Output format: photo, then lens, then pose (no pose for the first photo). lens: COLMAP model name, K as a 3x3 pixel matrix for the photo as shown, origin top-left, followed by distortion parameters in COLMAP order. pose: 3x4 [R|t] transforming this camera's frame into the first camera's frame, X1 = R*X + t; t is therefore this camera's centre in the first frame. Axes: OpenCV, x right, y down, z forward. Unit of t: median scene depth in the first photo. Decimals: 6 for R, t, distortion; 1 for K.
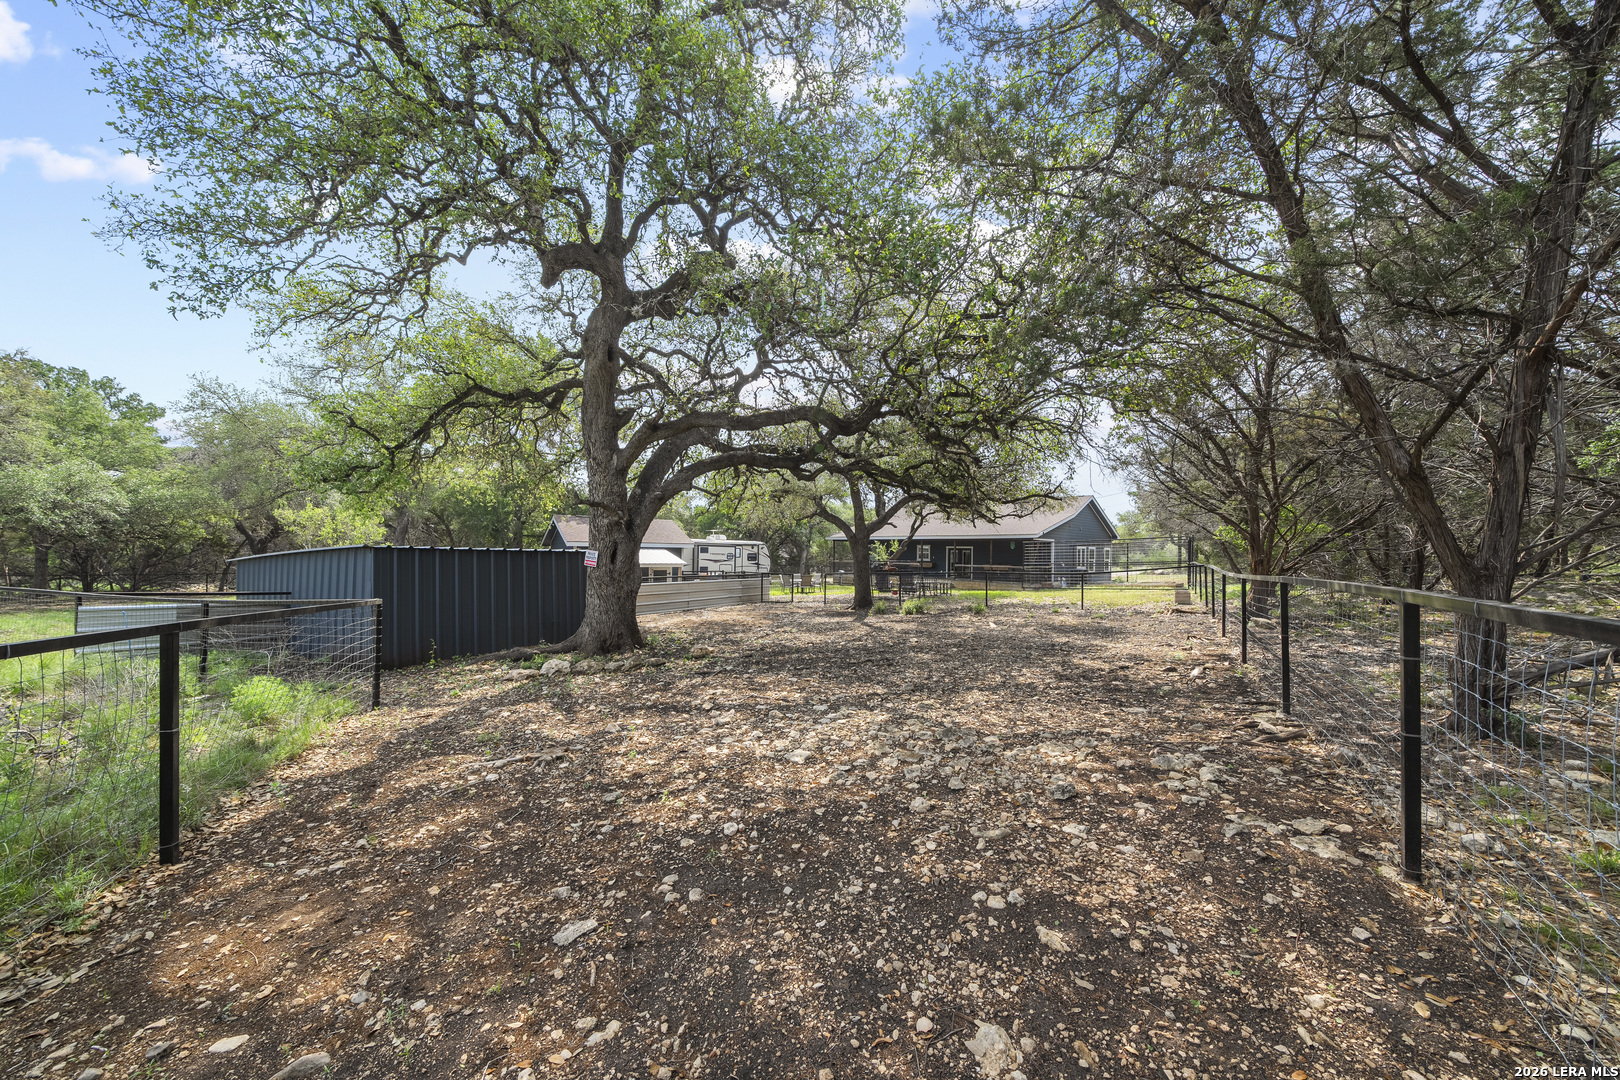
lens RADIAL K [[561.9, 0, 810.8], [0, 561.9, 541.5], [0, 0, 1]] dist [-0.000251, -0.000004]
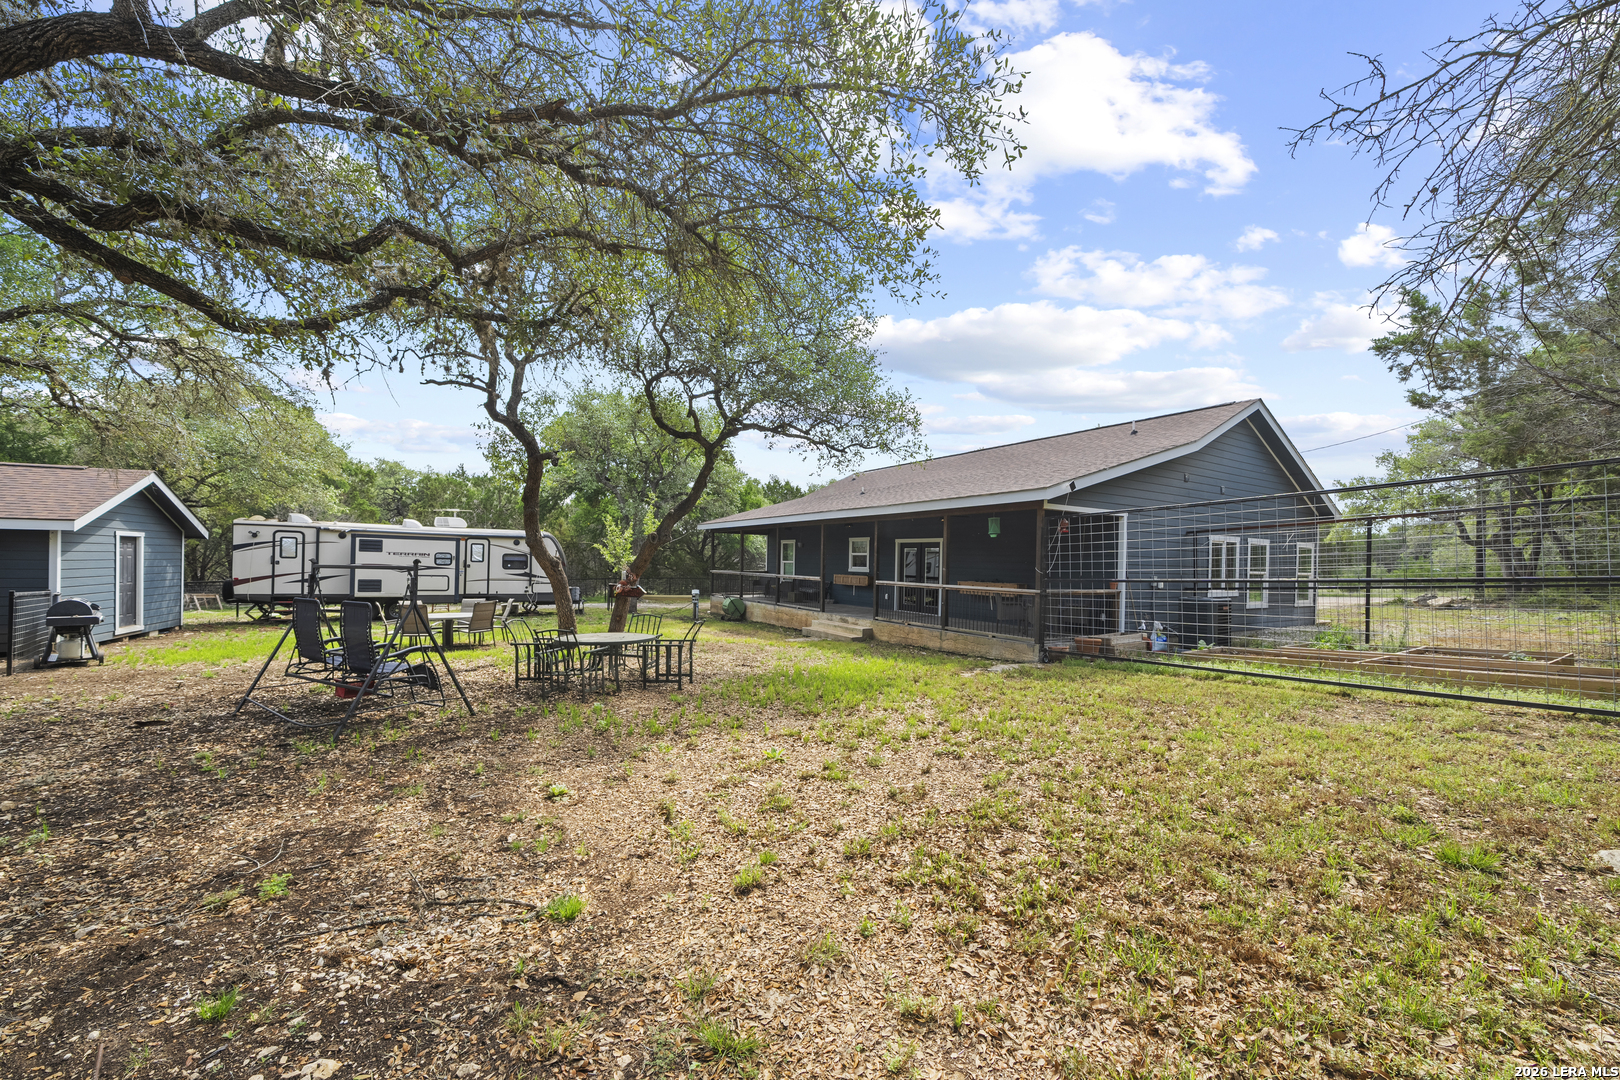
lens RADIAL K [[650.8, 0, 808.8], [0, 650.8, 546.7], [0, 0, 1]] dist [0.001214, 0.000056]
pose [[0.983873, -0.001142, -0.178864, 0.298088], [0.001595, 0.999996, 0.002386, 0.015859], [0.178861, -0.002633, 0.983871, 0.545314]]
